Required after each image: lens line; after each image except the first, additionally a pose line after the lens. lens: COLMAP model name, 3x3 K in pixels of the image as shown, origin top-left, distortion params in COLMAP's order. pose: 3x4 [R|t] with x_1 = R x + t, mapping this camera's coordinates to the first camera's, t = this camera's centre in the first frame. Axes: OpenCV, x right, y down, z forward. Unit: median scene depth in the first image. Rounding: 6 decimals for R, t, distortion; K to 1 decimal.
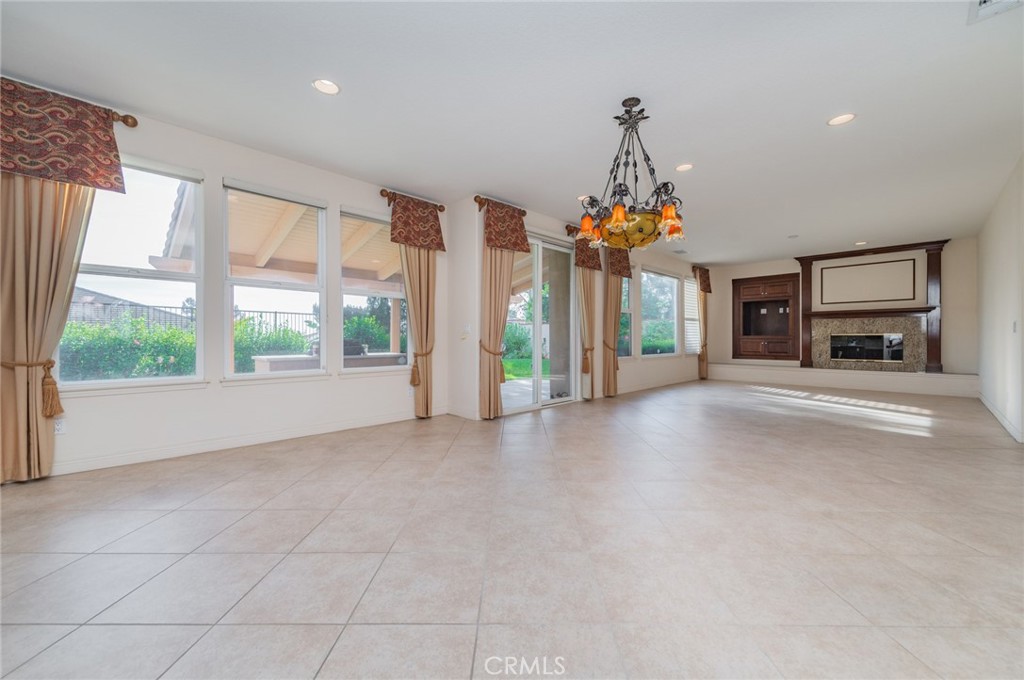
lens RADIAL K [[402.7, 0, 517.1], [0, 402.7, 338.7], [0, 0, 1]] dist [0.011070, -0.000474]
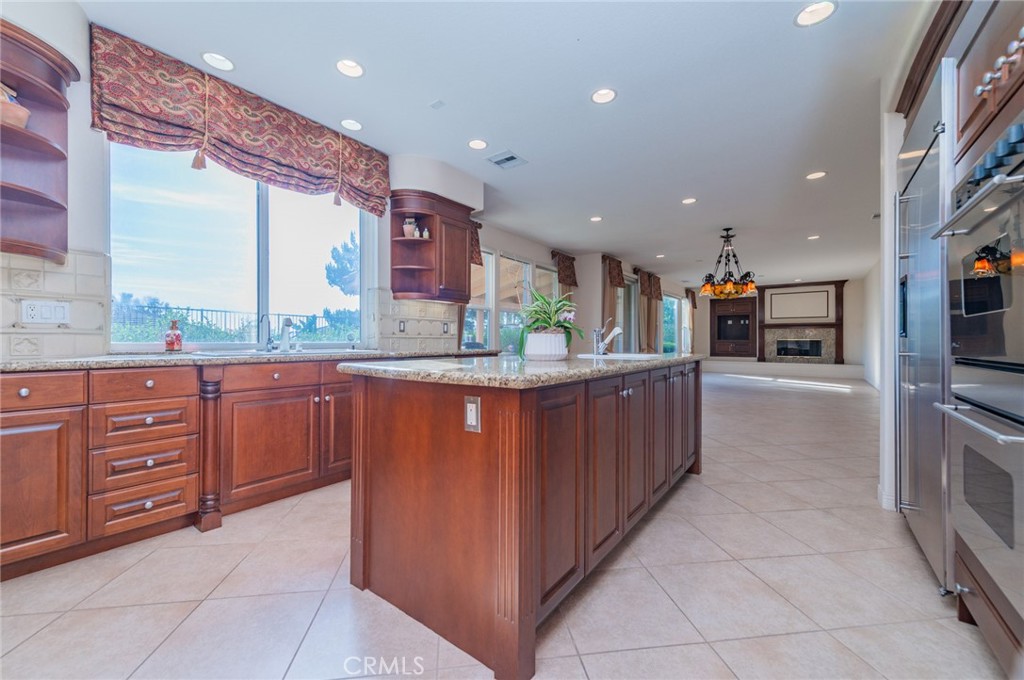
lens RADIAL K [[398.8, 0, 511.0], [0, 398.8, 341.1], [0, 0, 1]] dist [0.002999, -0.000205]
pose [[0.990654, 0.004516, 0.136321, -0.430429], [-0.005003, 0.999982, 0.003231, -0.004711], [-0.136304, -0.003883, 0.990659, -0.345306]]
